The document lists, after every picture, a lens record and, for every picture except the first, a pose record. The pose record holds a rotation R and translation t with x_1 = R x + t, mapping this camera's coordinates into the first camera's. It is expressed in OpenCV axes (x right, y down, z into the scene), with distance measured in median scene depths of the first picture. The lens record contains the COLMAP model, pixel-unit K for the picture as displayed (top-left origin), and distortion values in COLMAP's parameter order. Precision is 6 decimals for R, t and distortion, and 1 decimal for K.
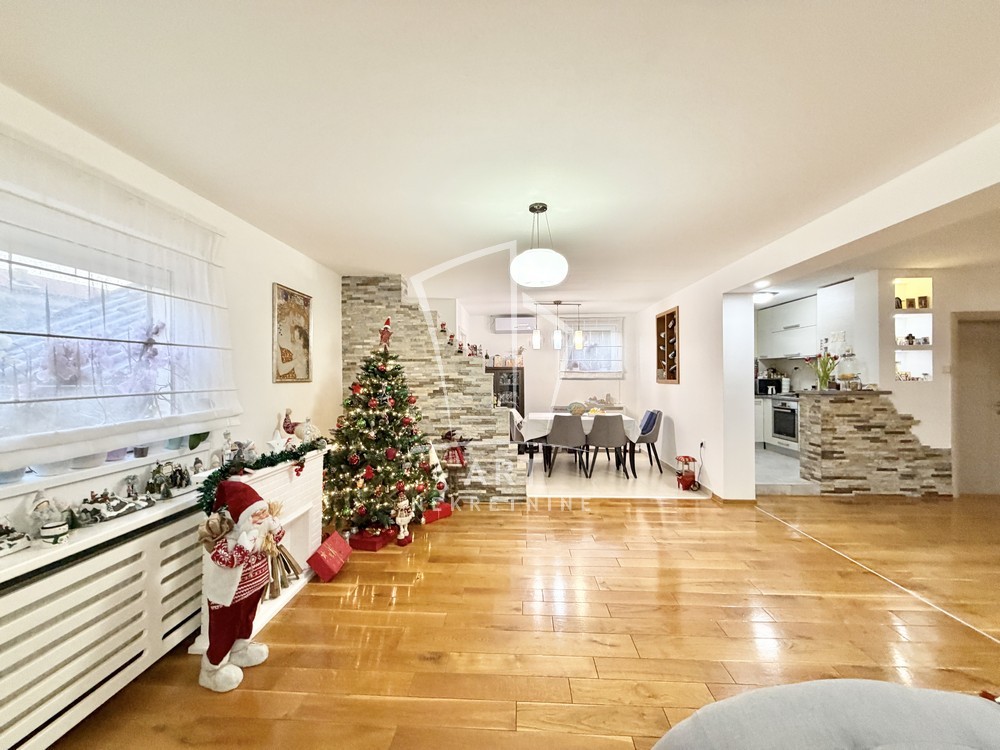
lens RADIAL K [[396.8, 0, 495.9], [0, 396.8, 376.6], [0, 0, 1]] dist [-0.000613, -0.000003]
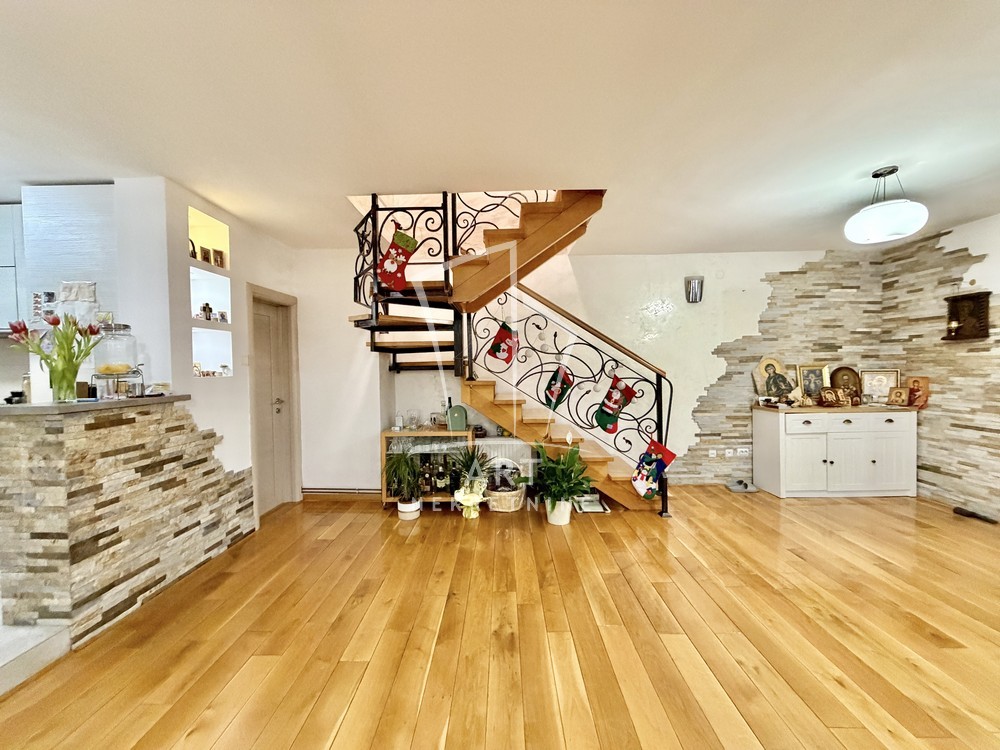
lens RADIAL K [[396.8, 0, 495.9], [0, 396.8, 376.6], [0, 0, 1]] dist [-0.000613, -0.000003]
pose [[-0.037926, -0.019950, 0.999081, 0.385385], [0.013816, 0.999695, 0.020487, 0.003974], [-0.999185, 0.014580, -0.037638, 0.560406]]
